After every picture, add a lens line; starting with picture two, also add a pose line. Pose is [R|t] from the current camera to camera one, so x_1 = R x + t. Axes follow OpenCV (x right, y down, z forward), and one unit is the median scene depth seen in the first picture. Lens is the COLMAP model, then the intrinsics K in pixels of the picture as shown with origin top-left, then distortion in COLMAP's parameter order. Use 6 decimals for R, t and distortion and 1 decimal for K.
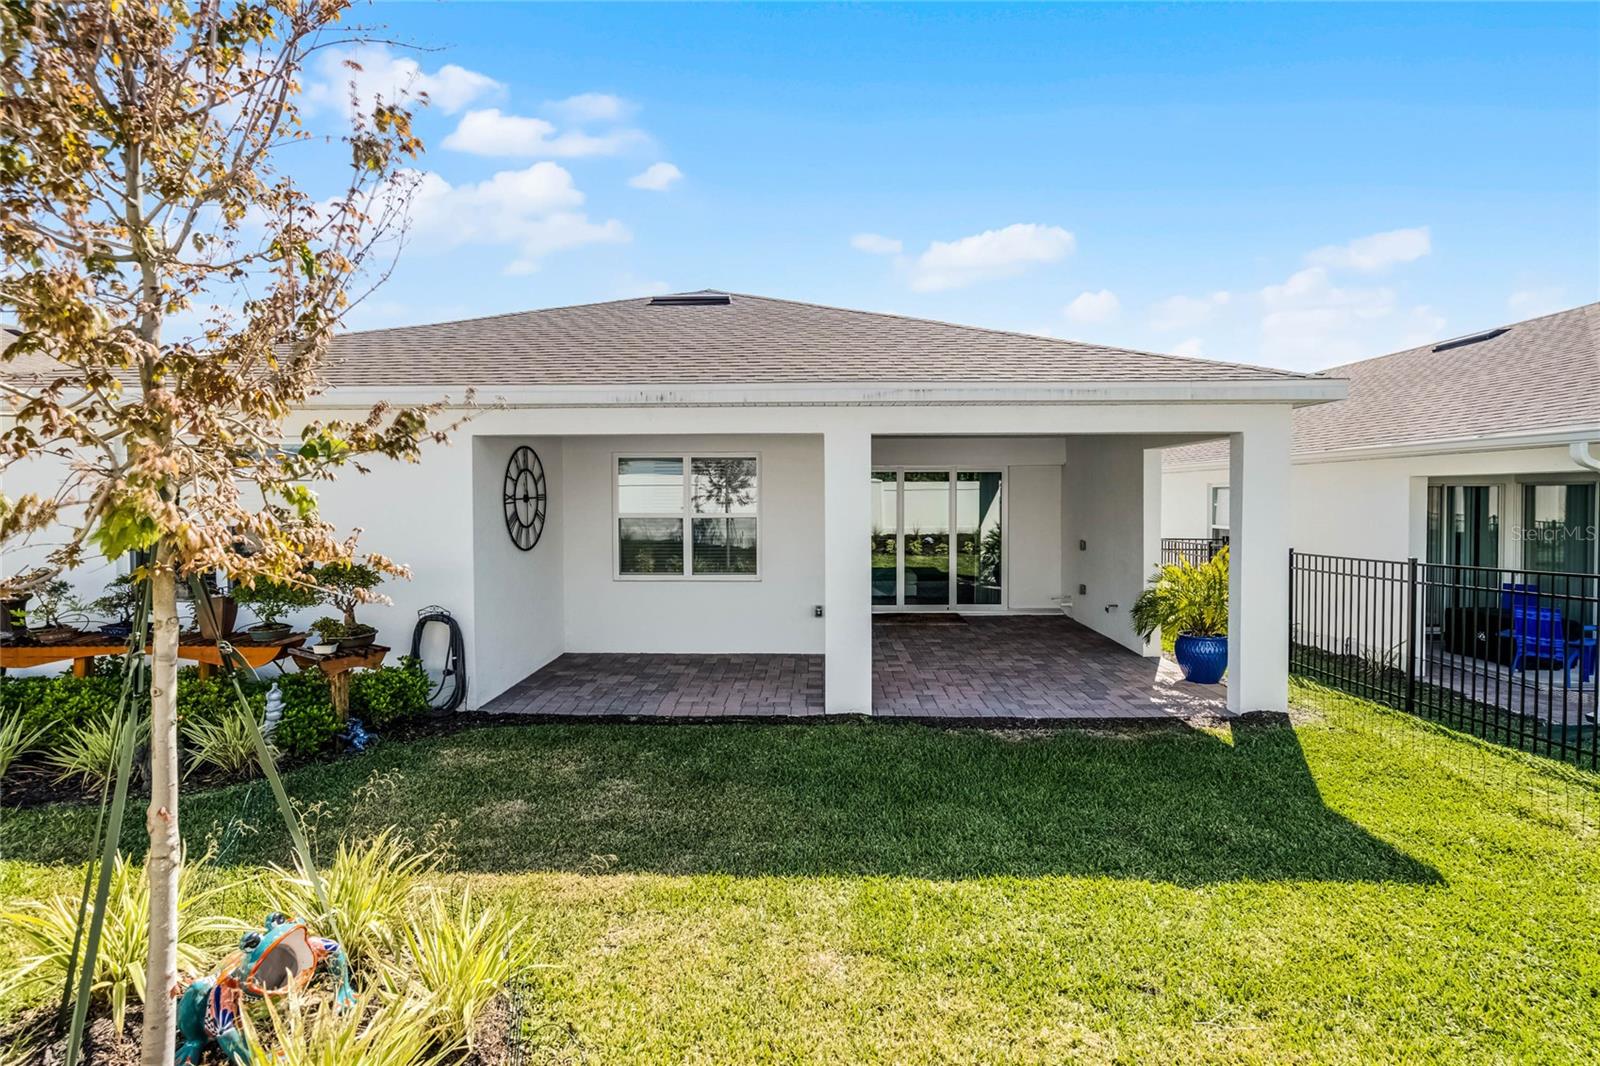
lens RADIAL K [[733.3, 0, 789.0], [0, 733.3, 514.5], [0, 0, 1]] dist [0.001371, -0.000311]
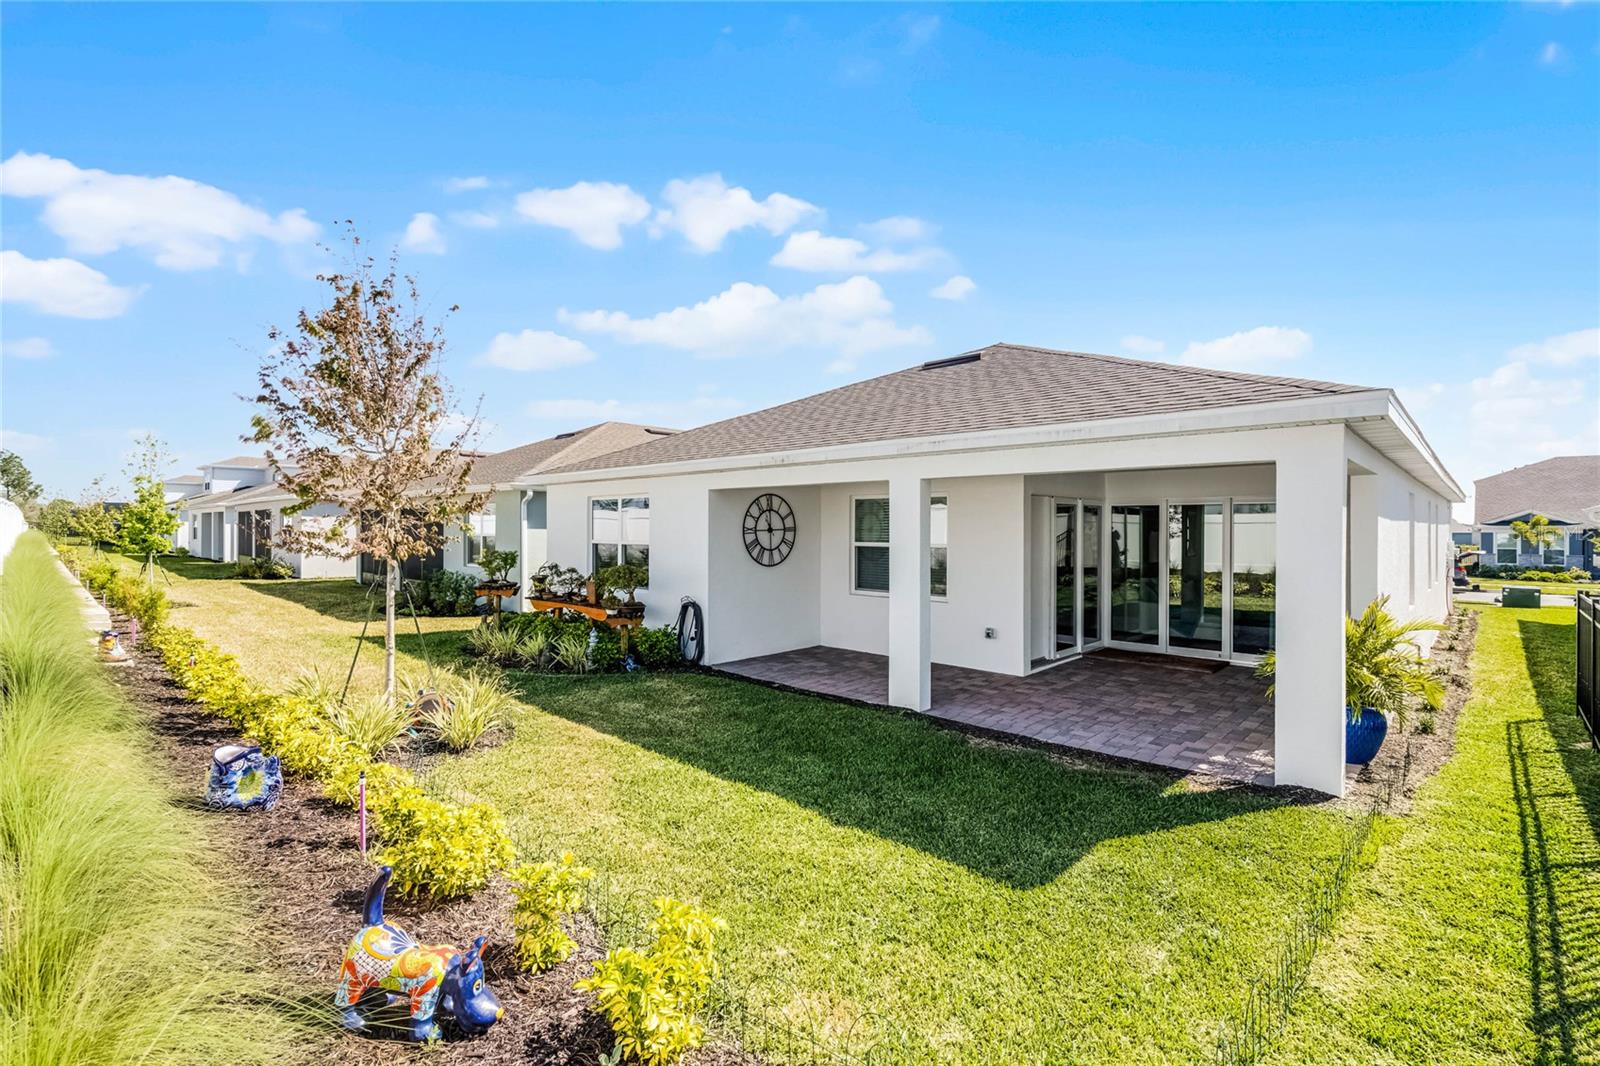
lens RADIAL K [[733.3, 0, 800.8], [0, 733.3, 530.3], [0, 0, 1]] dist [0.001371, -0.000311]
pose [[0.734961, 0.006986, -0.678073, 0.787983], [-0.020748, 0.999710, -0.012189, -0.006246], [0.677792, 0.023027, 0.734893, -0.022441]]
